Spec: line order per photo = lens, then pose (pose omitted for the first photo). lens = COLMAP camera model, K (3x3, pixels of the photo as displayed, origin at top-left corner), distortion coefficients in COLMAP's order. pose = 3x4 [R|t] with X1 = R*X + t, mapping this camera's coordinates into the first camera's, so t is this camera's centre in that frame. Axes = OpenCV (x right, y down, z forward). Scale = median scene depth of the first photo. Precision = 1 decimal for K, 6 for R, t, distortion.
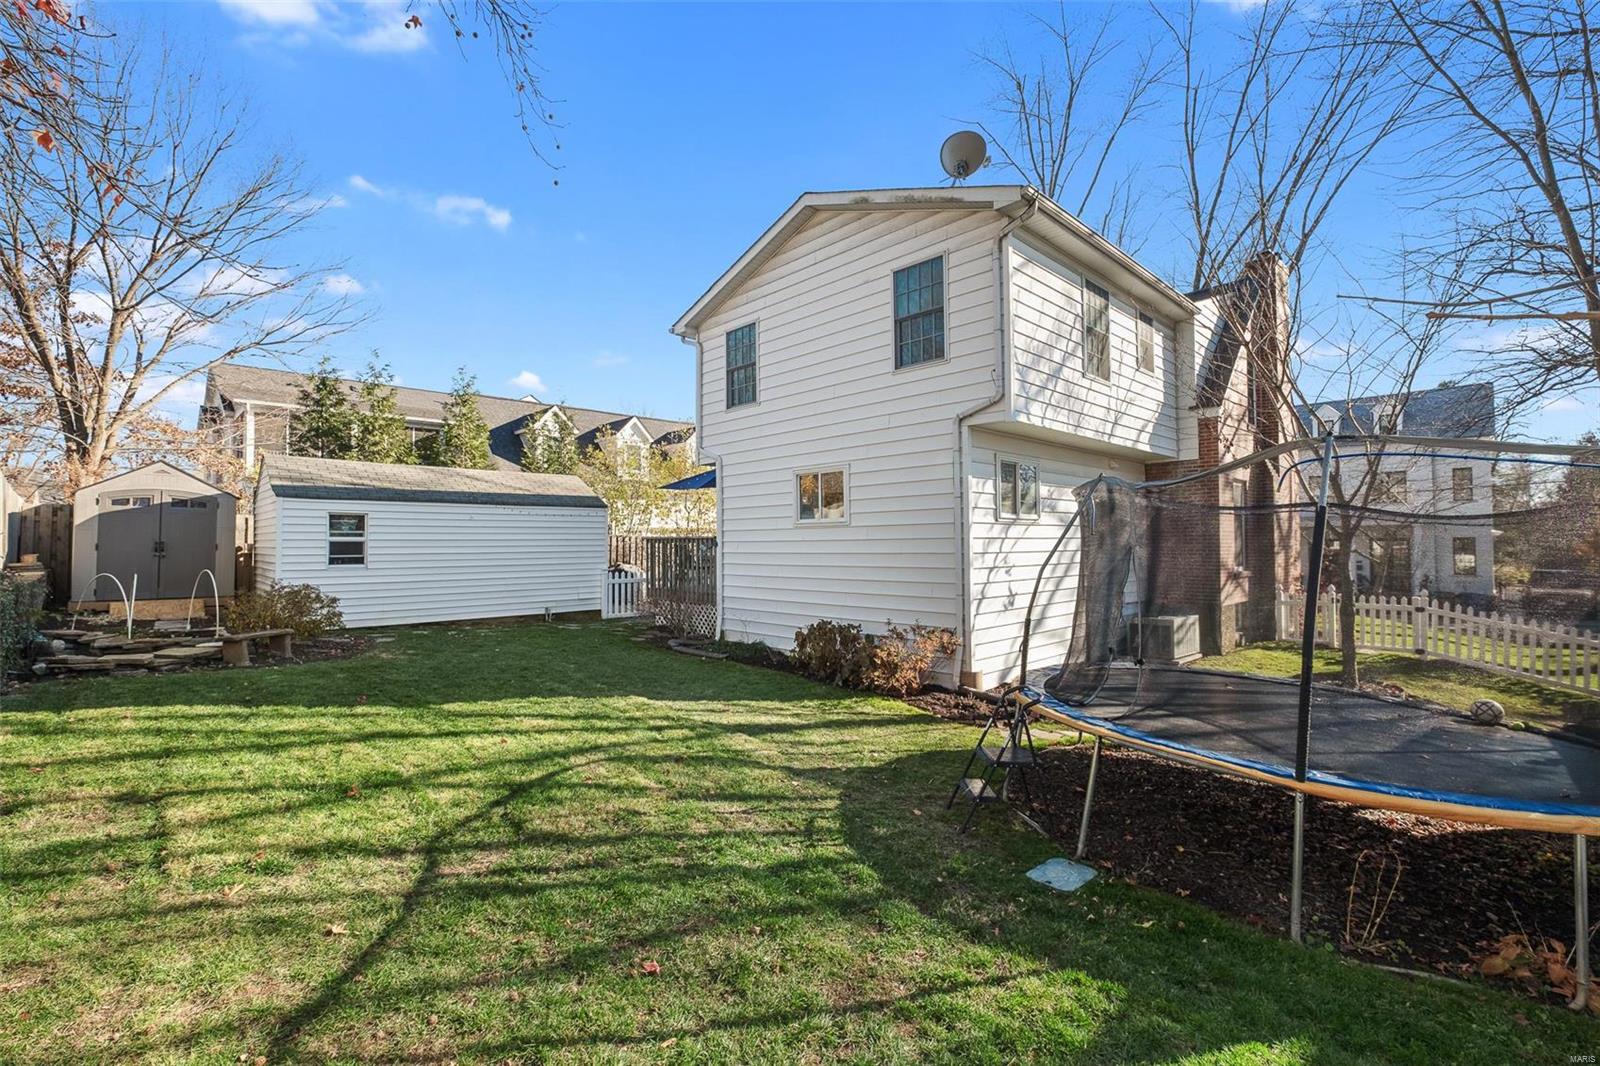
lens RADIAL K [[707.9, 0, 814.4], [0, 707.9, 523.6], [0, 0, 1]] dist [-0.003467, -0.000154]
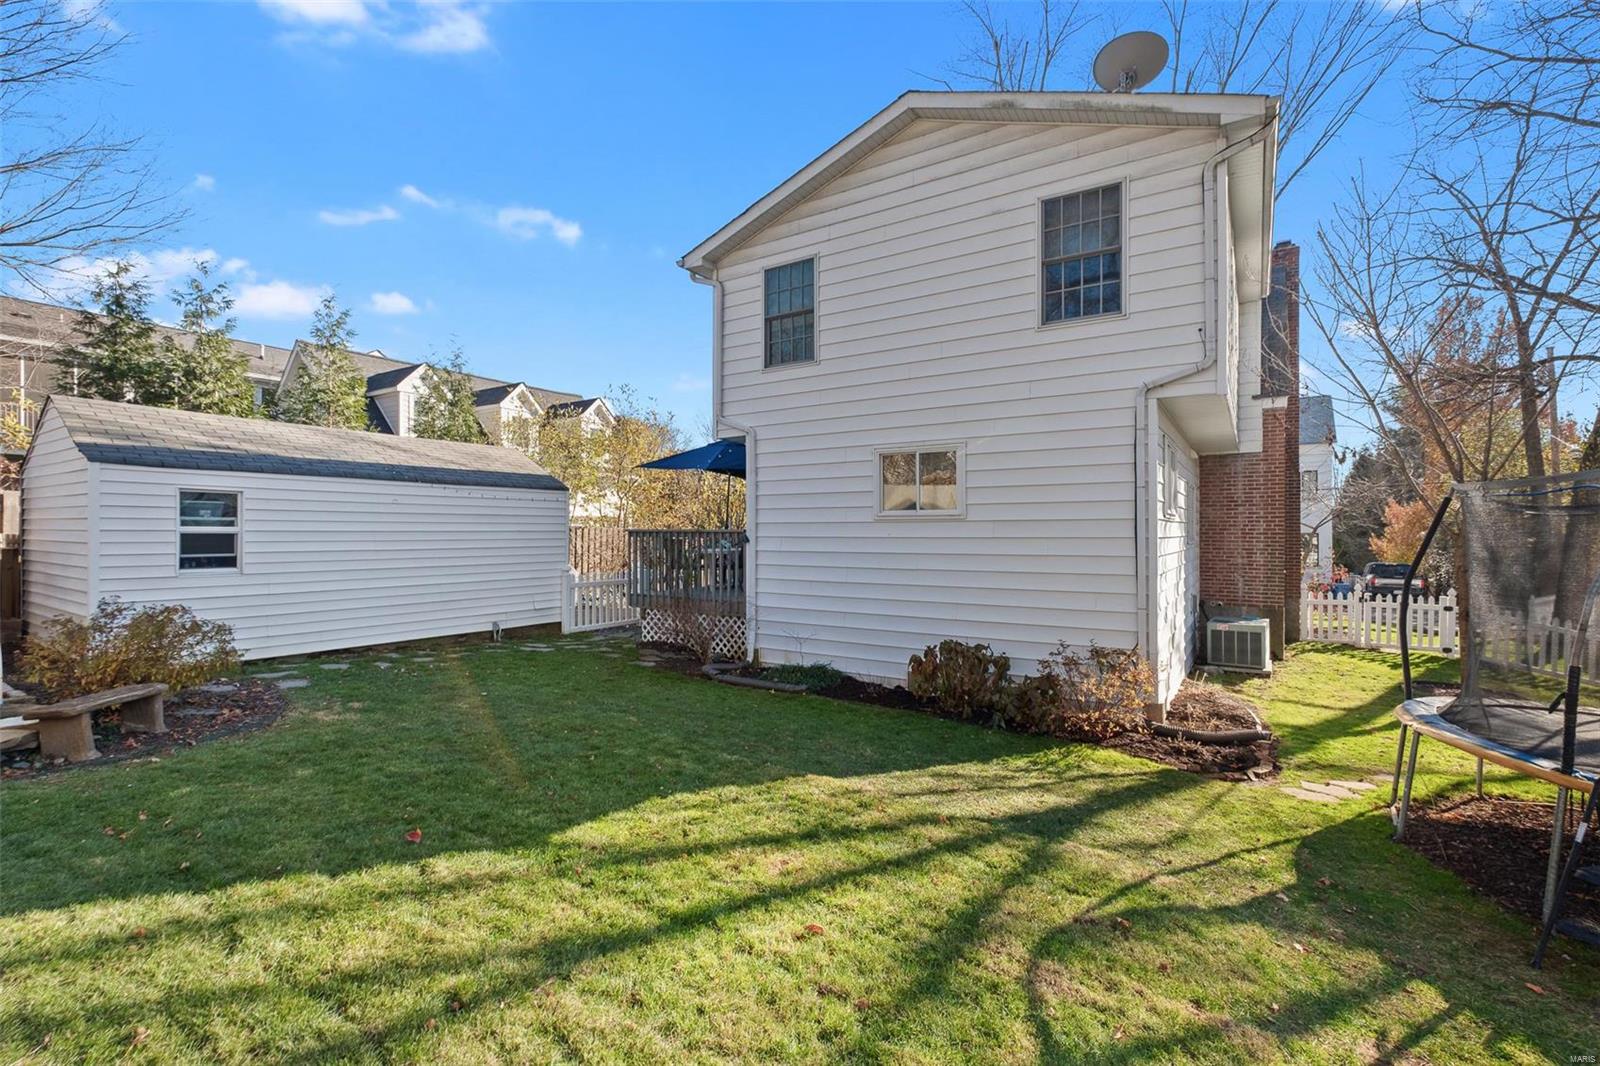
lens RADIAL K [[707.9, 0, 811.0], [0, 707.9, 529.9], [0, 0, 1]] dist [-0.003467, -0.000154]
pose [[0.973770, 0.008988, 0.227356, -0.263279], [-0.014608, 0.999628, 0.023046, -0.001234], [-0.227064, -0.025763, 0.973539, 0.230637]]
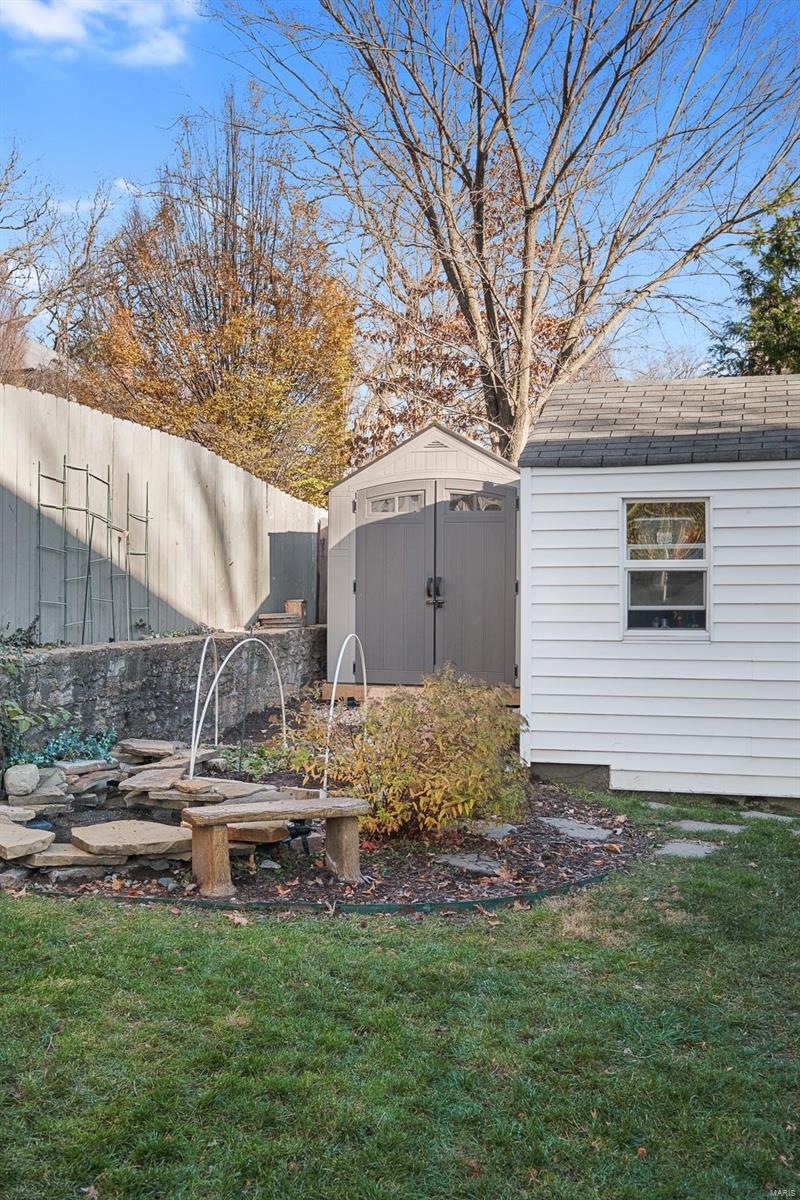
lens RADIAL K [[1208.8, 0, 410.4], [0, 1208.8, 593.4], [0, 0, 1]] dist [0.002097, 0.000000]
pose [[0.478240, 0.000612, -0.878229, -0.138831], [0.024306, 0.999607, 0.013932, 0.025095], [0.877893, -0.028009, 0.478037, 0.551067]]
